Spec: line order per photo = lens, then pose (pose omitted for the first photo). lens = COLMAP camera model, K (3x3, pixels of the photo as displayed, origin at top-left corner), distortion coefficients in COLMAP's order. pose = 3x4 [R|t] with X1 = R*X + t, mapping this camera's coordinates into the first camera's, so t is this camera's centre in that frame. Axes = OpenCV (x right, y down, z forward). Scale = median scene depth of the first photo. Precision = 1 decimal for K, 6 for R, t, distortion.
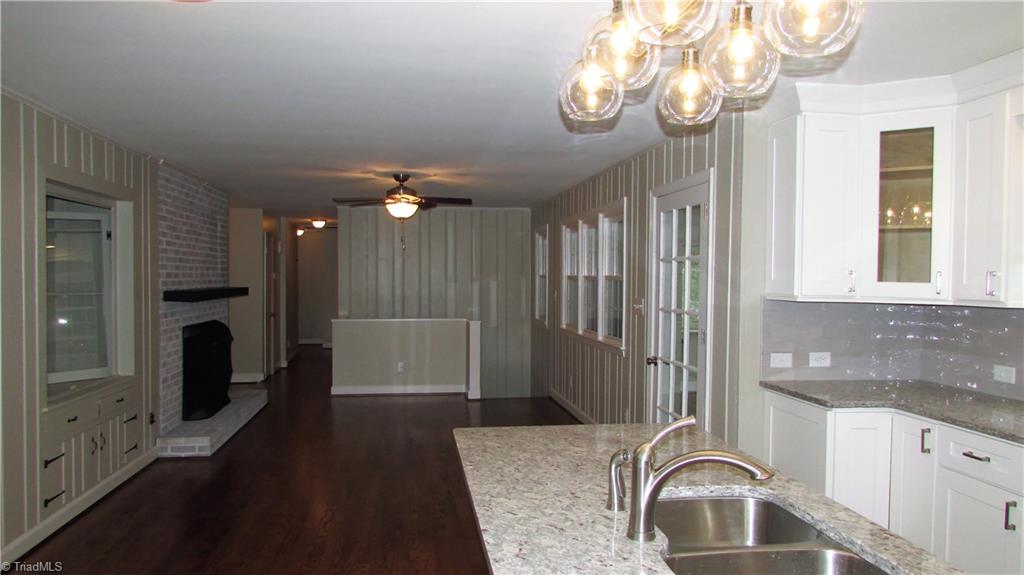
lens RADIAL K [[710.2, 0, 512.0], [0, 710.2, 287.5], [0, 0, 1]] dist [-0.051584, -0.000066]
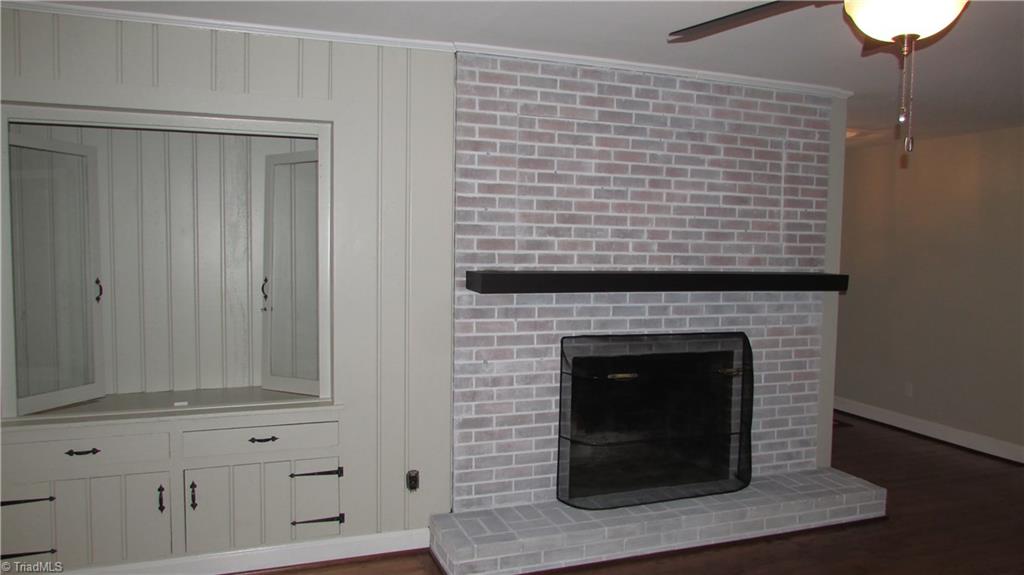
lens RADIAL K [[710.2, 0, 512.0], [0, 710.2, 287.5], [0, 0, 1]] dist [-0.051584, -0.000066]
pose [[0.205769, 0.067454, -0.976273, 0.077455], [-0.034782, 0.997495, 0.061589, -0.016978], [0.977982, 0.021283, 0.207600, 0.810118]]
